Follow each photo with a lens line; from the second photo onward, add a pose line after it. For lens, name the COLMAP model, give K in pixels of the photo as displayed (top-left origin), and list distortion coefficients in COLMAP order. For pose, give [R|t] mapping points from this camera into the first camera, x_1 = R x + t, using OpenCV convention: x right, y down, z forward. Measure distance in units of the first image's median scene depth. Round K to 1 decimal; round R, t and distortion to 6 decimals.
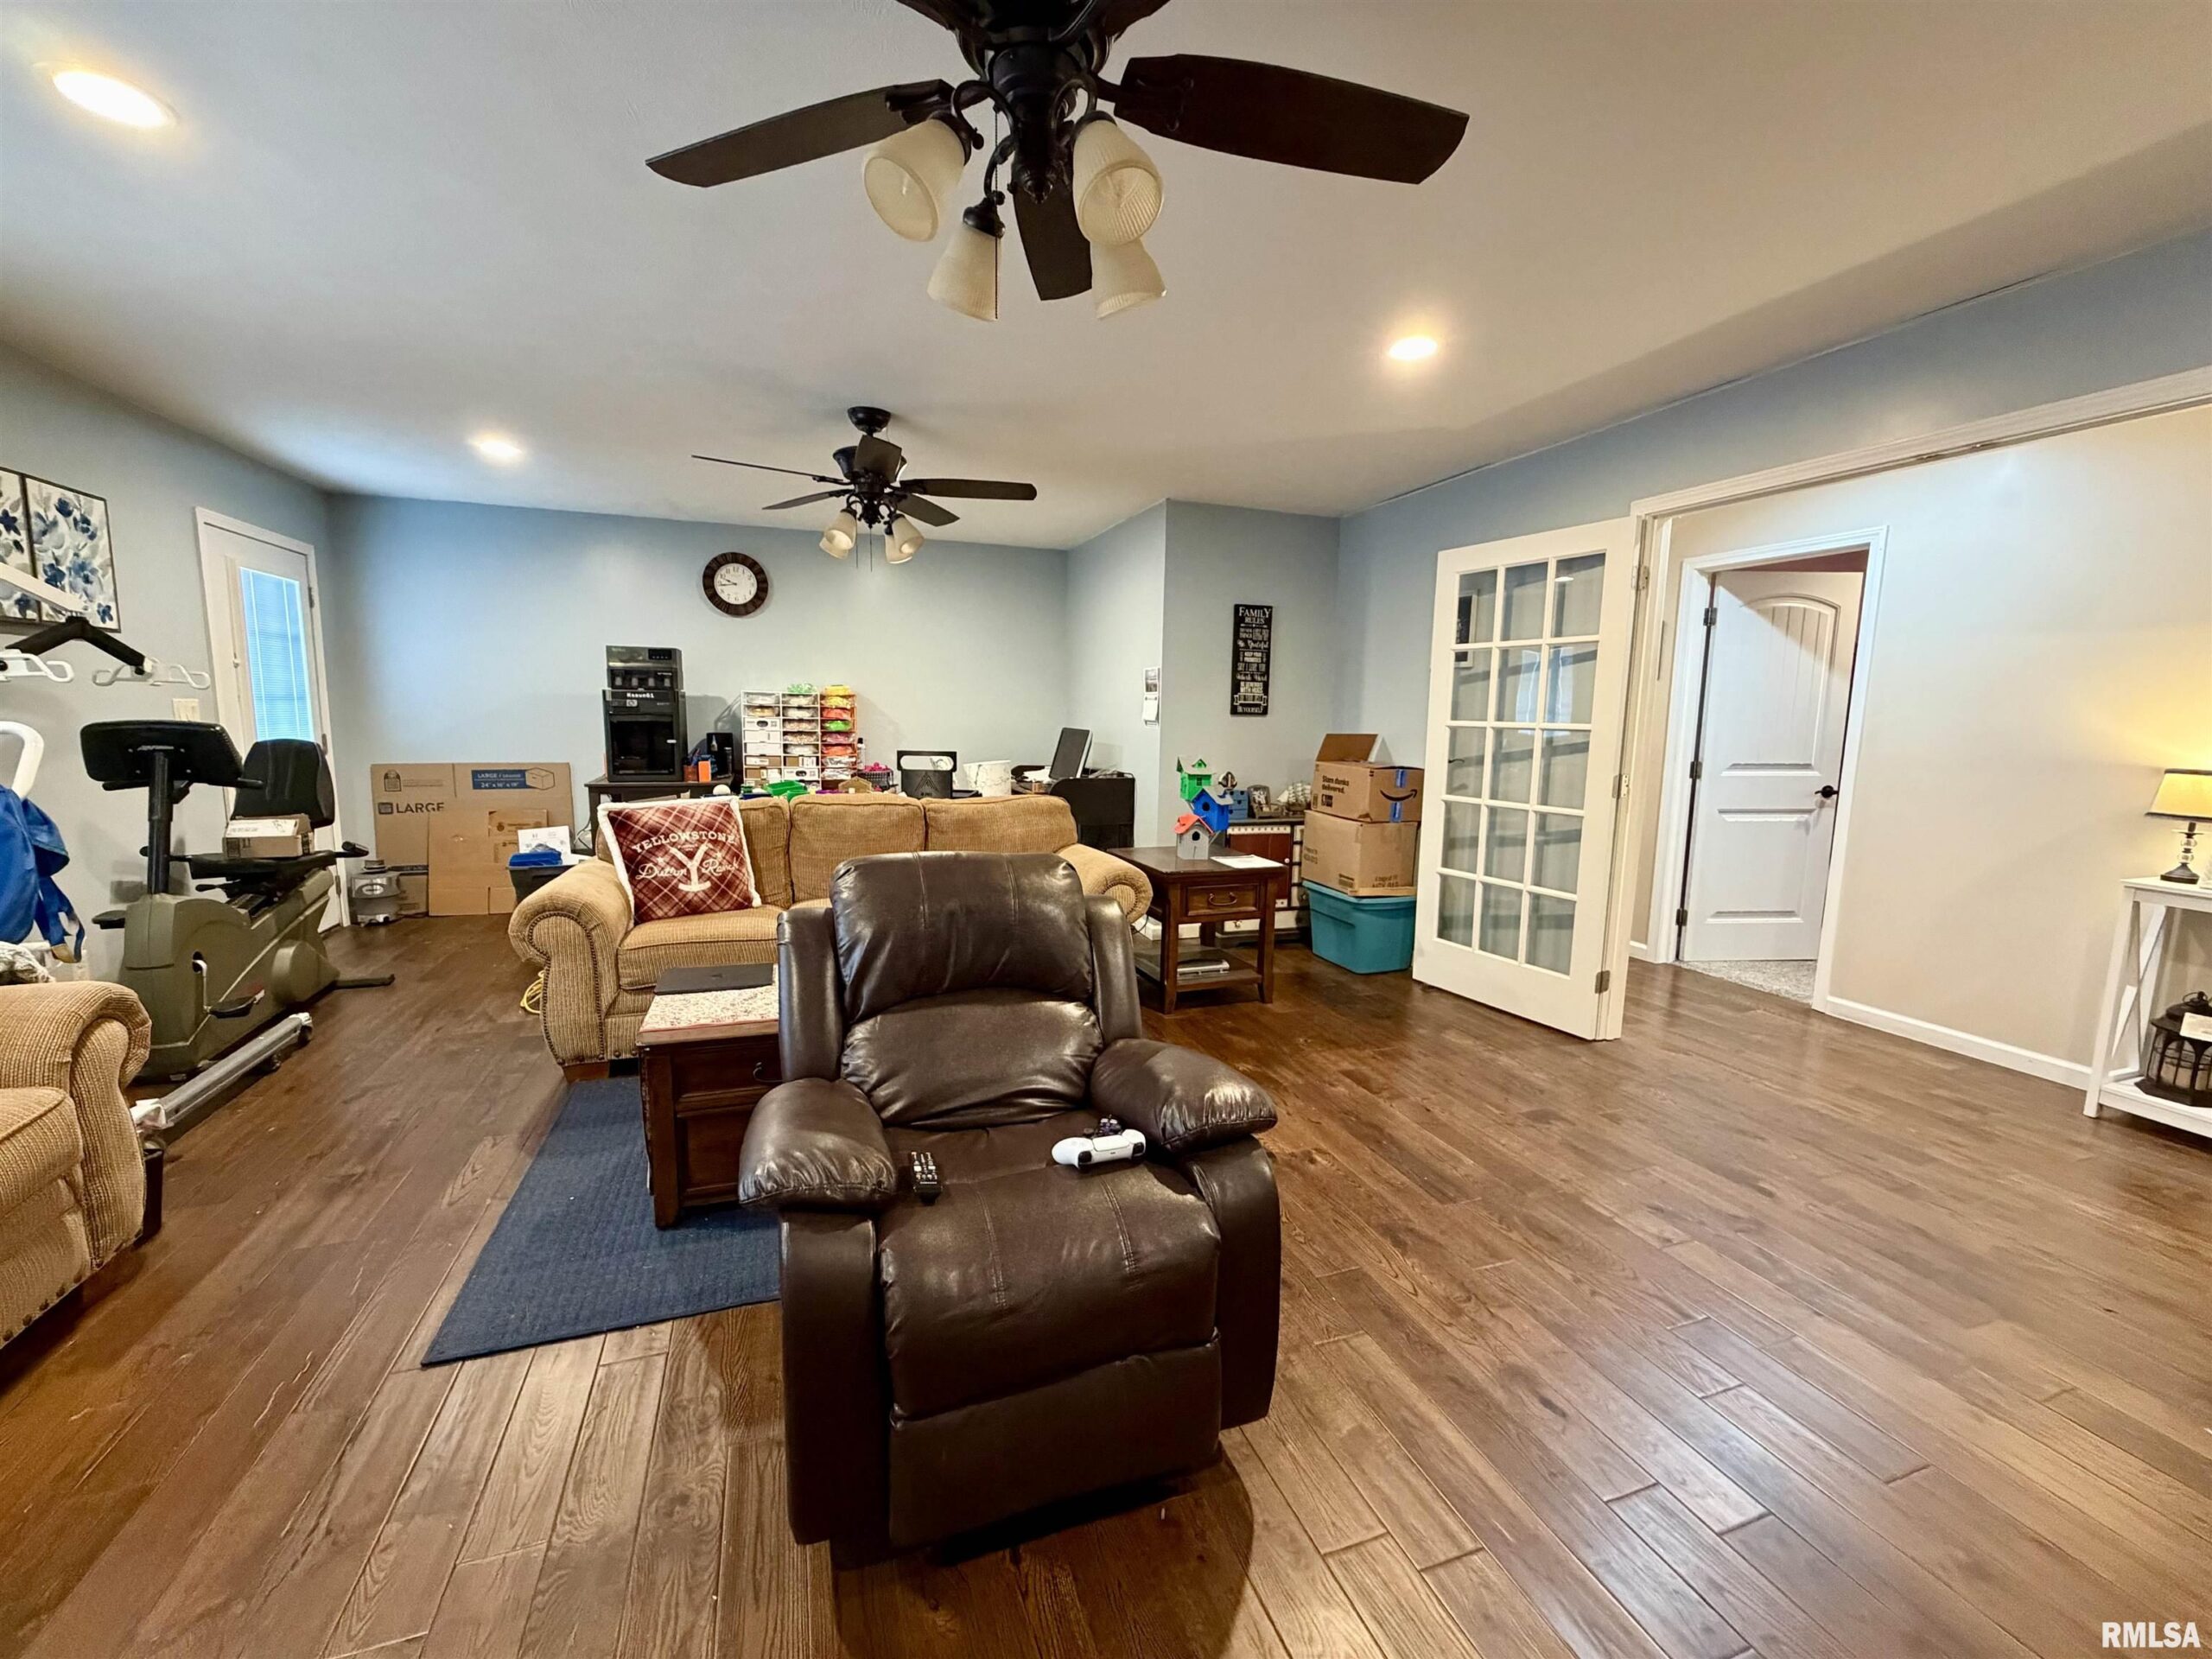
lens RADIAL K [[882.3, 0, 1102.4], [0, 882.3, 828.5], [0, 0, 1]] dist [-0.000546, 0.000015]
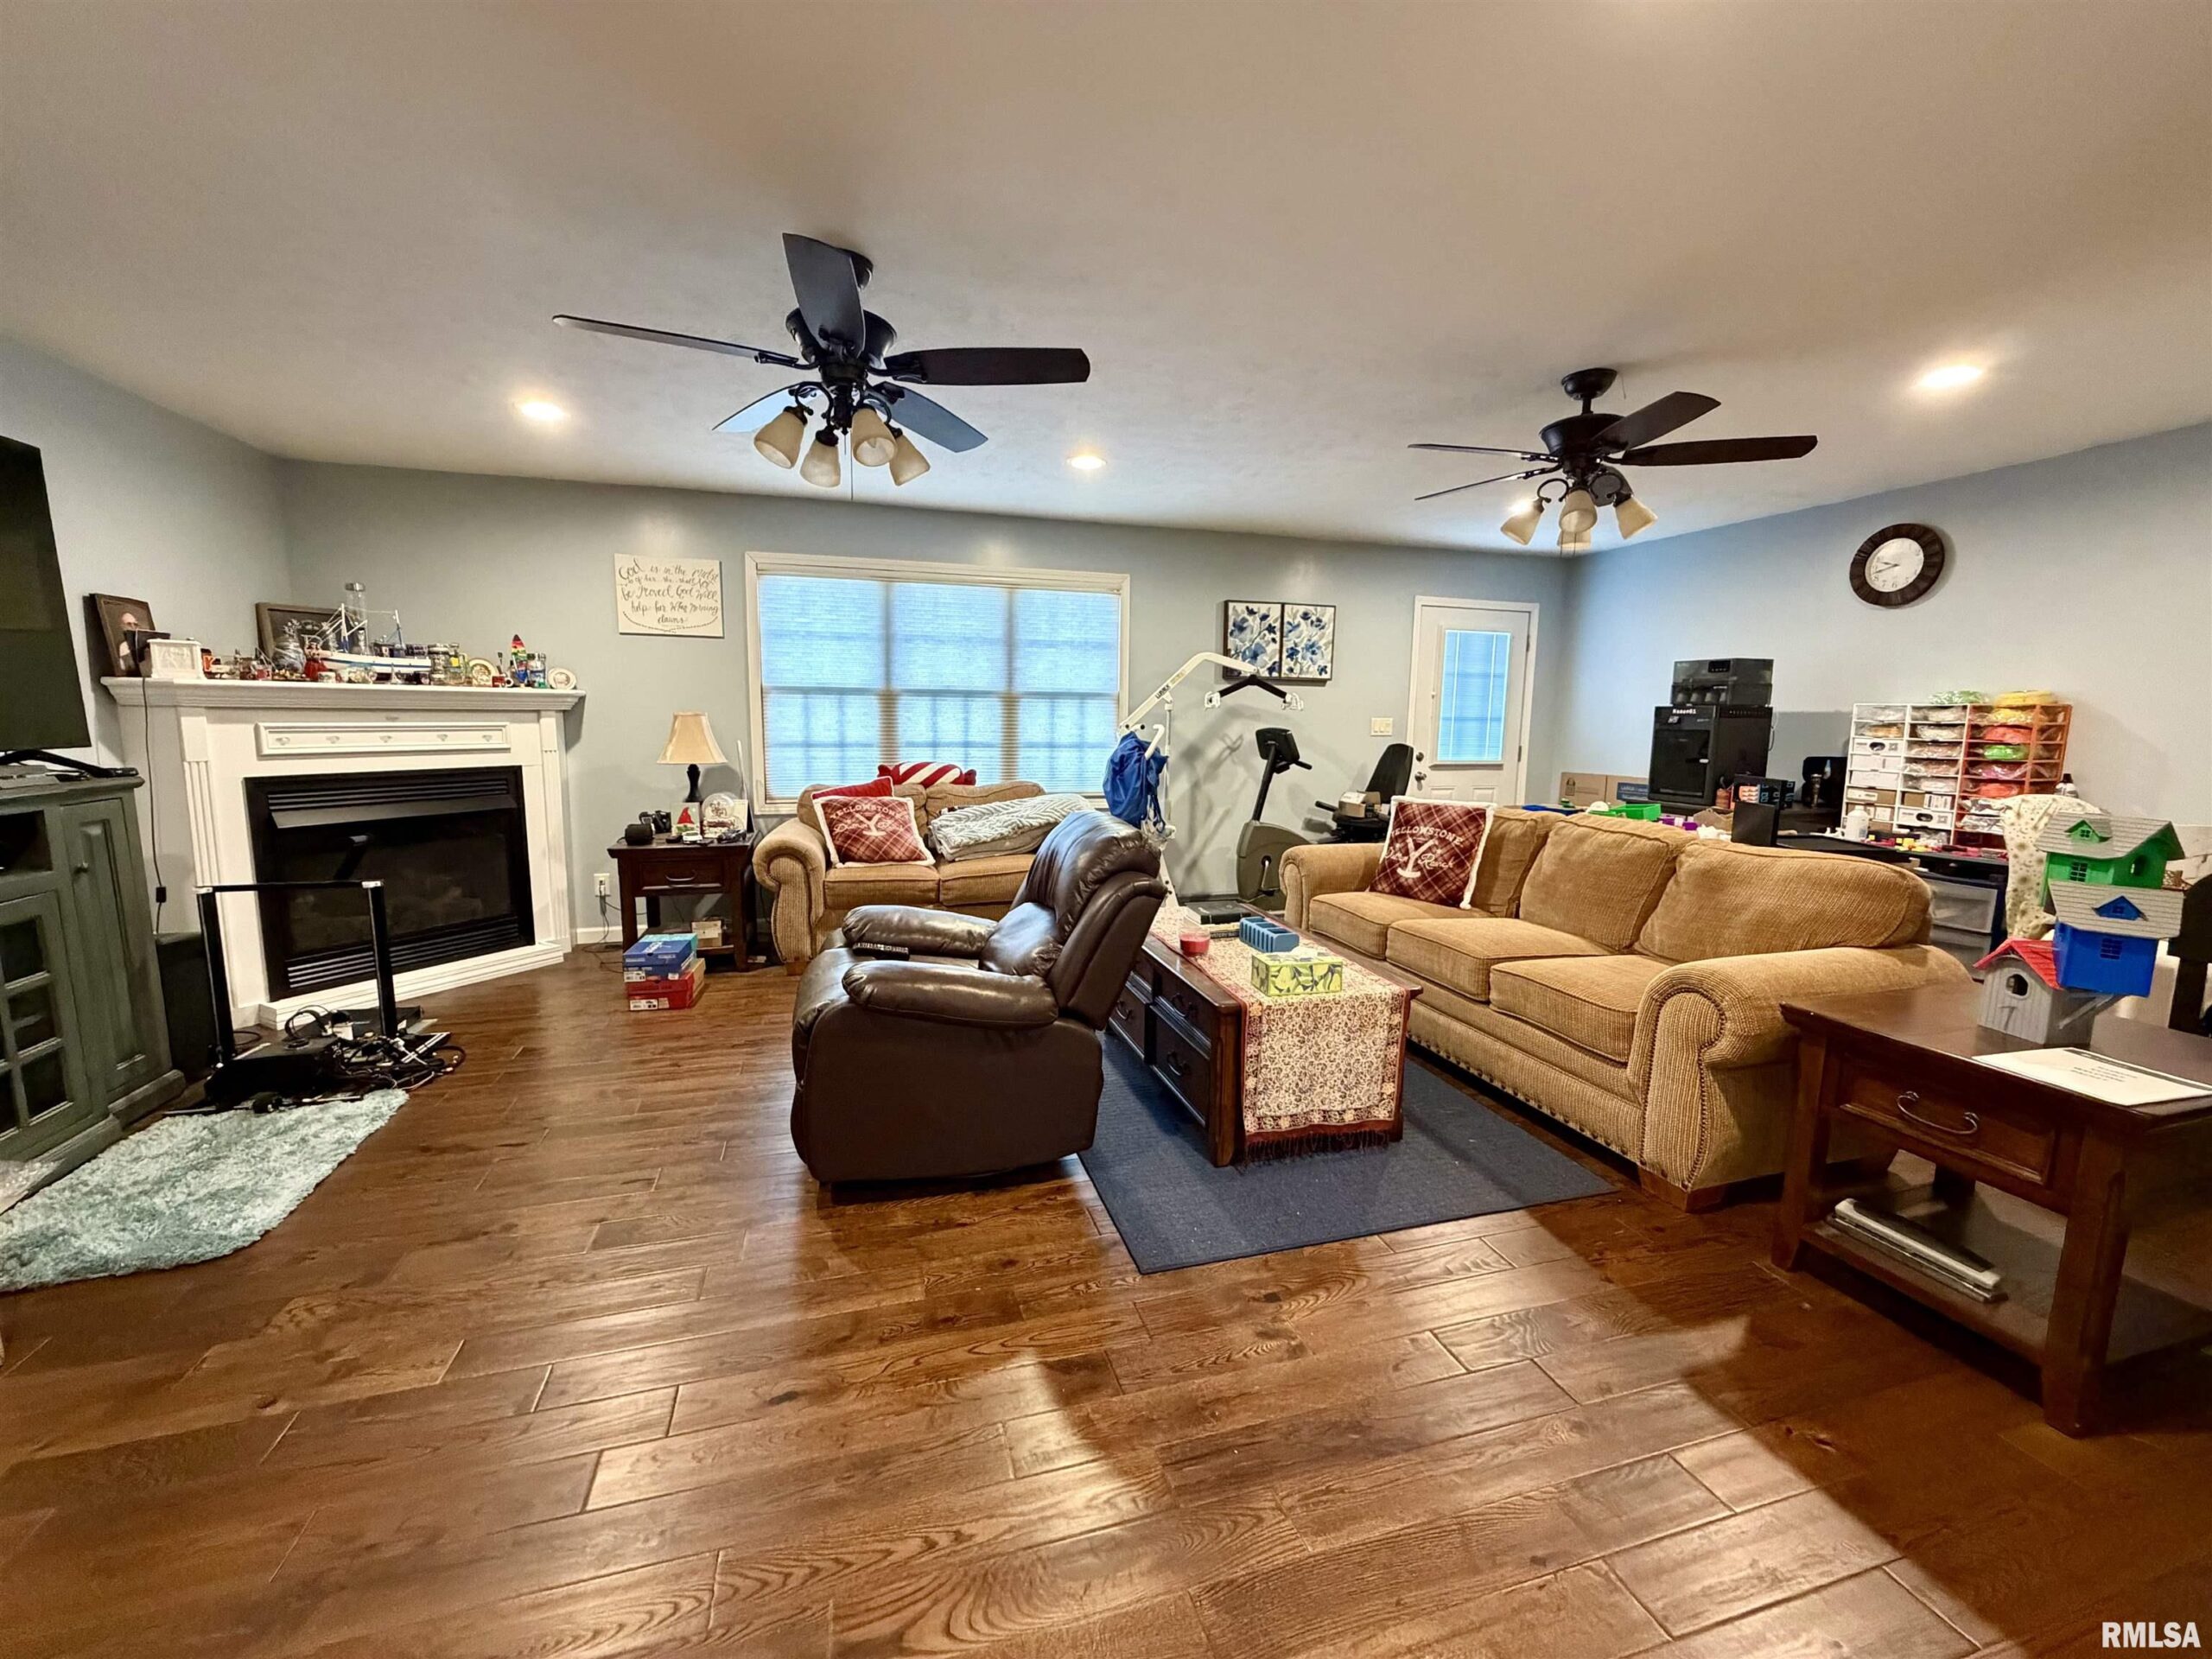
lens RADIAL K [[882.3, 0, 1099.3], [0, 882.3, 831.5], [0, 0, 1]] dist [-0.000546, 0.000015]
pose [[-0.057714, 0.111661, -0.992069, 0.664014], [-0.148365, 0.981731, 0.119128, -0.061504], [0.987247, 0.154064, -0.040093, 0.616500]]
